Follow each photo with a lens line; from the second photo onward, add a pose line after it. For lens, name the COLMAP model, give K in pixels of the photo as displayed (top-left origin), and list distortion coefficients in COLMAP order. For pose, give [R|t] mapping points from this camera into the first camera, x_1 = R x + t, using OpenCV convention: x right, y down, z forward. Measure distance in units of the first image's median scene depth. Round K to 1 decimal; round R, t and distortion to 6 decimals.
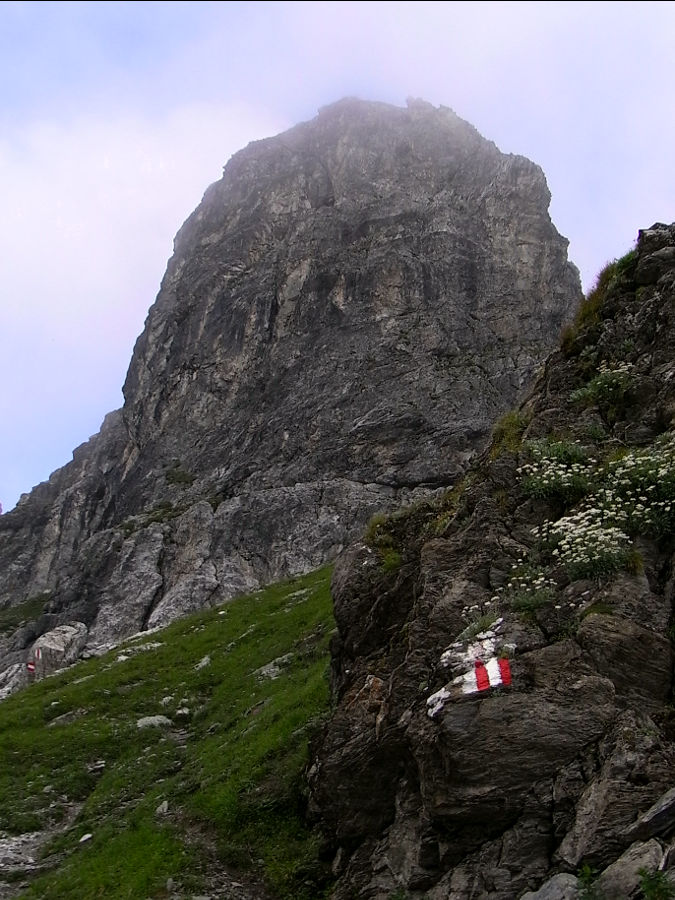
lens RADIAL K [[1085.3, 0, 337.5], [0, 1085.3, 450.0], [0, 0, 1]] dist [-0.073531, -0.005299]
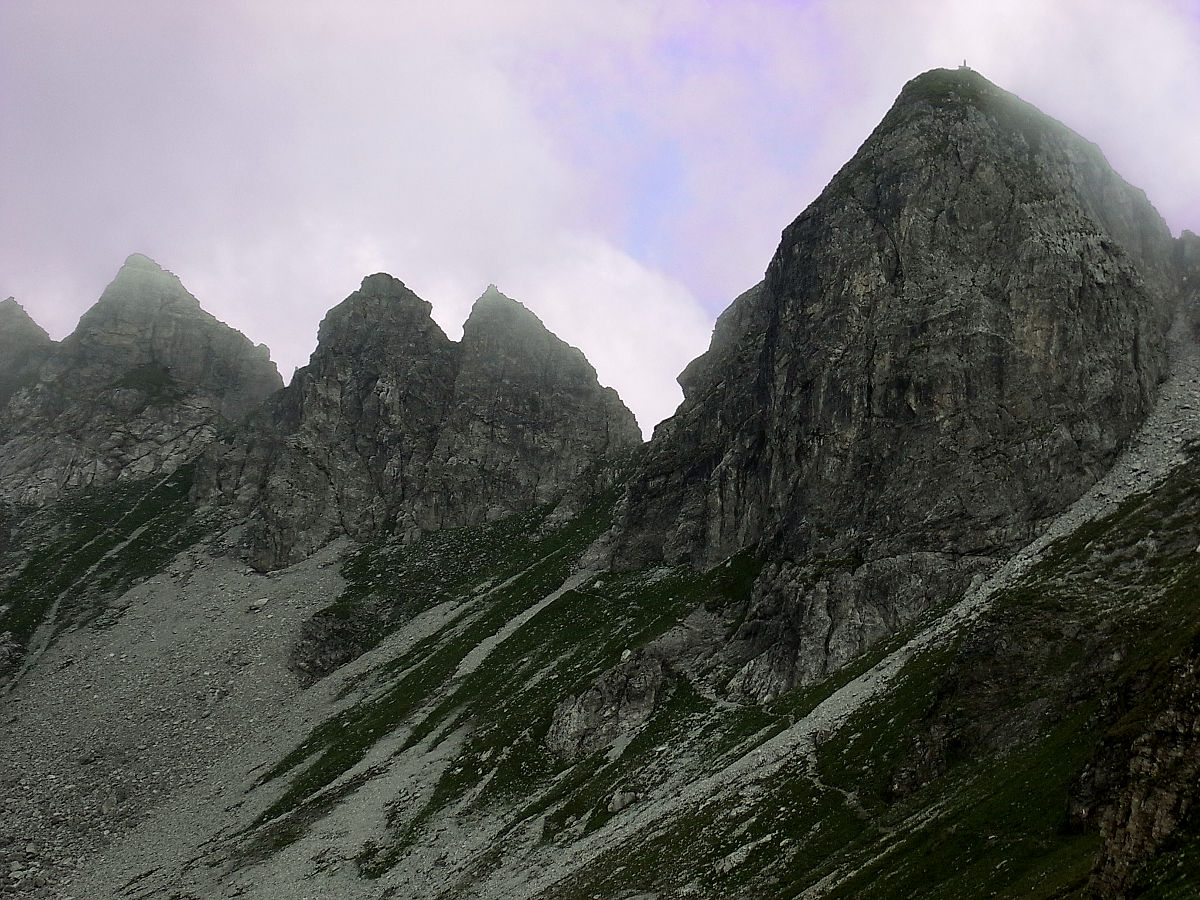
lens RADIAL K [[2403.2, 0, 600.0], [0, 2403.2, 450.0], [0, 0, 1]] dist [0.025296, 0.075849]
pose [[0.971022, -0.109298, -0.212535, 0.285843], [0.166840, 0.946747, 0.275379, -1.074747], [0.171118, -0.302858, 0.937548, -2.253575]]
